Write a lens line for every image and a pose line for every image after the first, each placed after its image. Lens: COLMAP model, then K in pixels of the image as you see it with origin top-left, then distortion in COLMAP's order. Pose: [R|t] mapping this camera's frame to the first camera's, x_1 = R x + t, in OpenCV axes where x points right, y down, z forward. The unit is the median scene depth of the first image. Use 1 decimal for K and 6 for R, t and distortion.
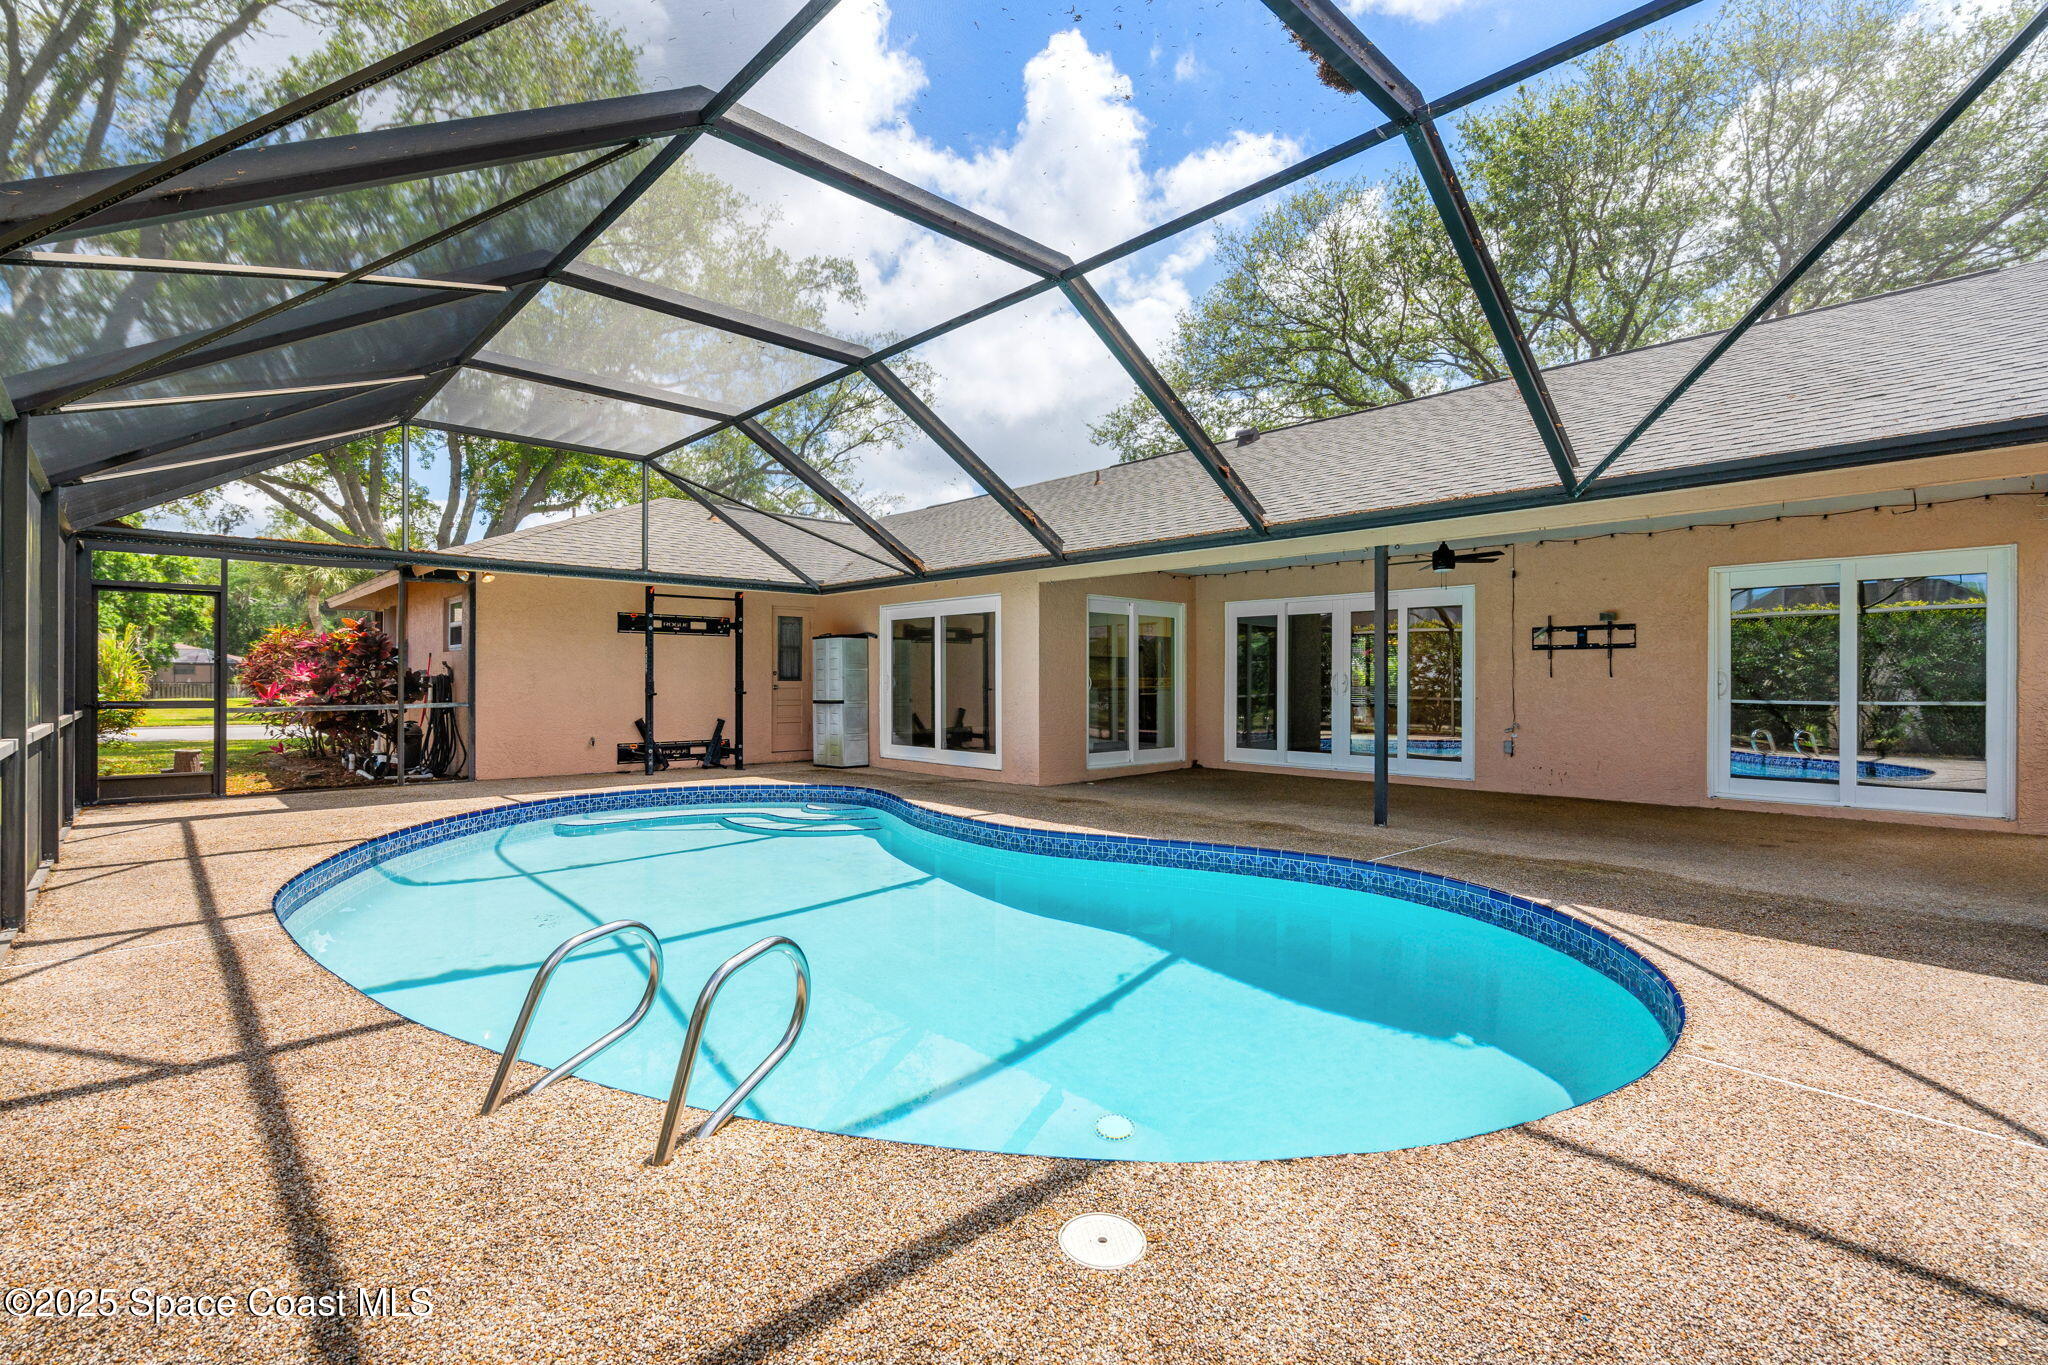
lens RADIAL K [[920.9, 0, 1015.8], [0, 920.9, 681.0], [0, 0, 1]] dist [0.002452, 0.000068]
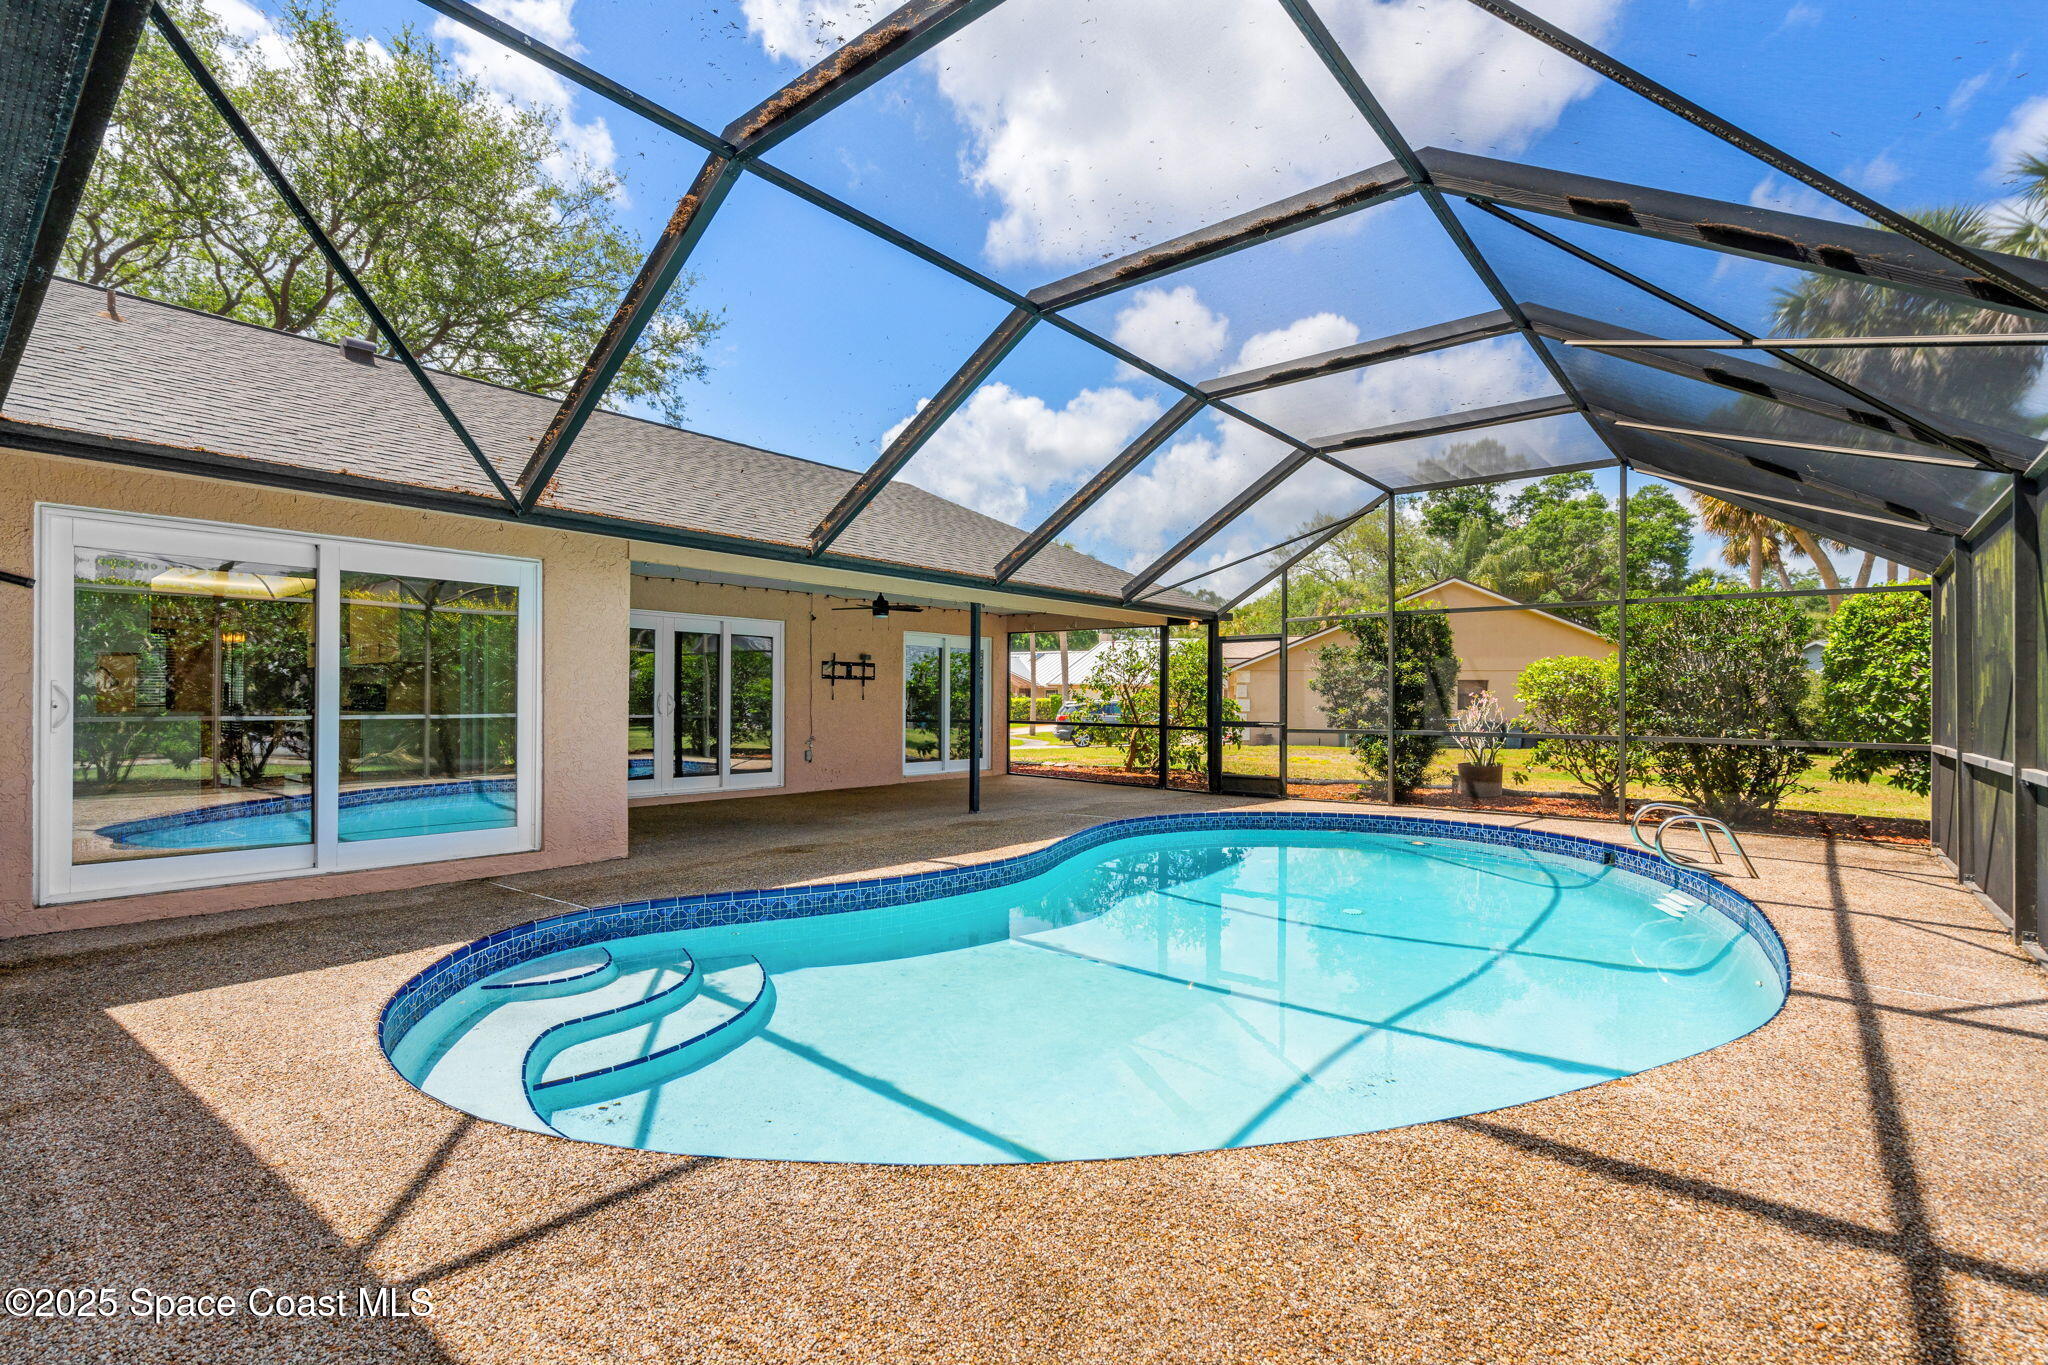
lens RADIAL K [[920.9, 0, 1015.8], [0, 920.9, 681.0], [0, 0, 1]] dist [0.002452, 0.000068]
pose [[-0.084948, 0.021756, 0.996148, -0.754181], [-0.010525, 0.999686, -0.022731, -0.003451], [-0.996330, -0.012416, -0.084692, 0.851501]]
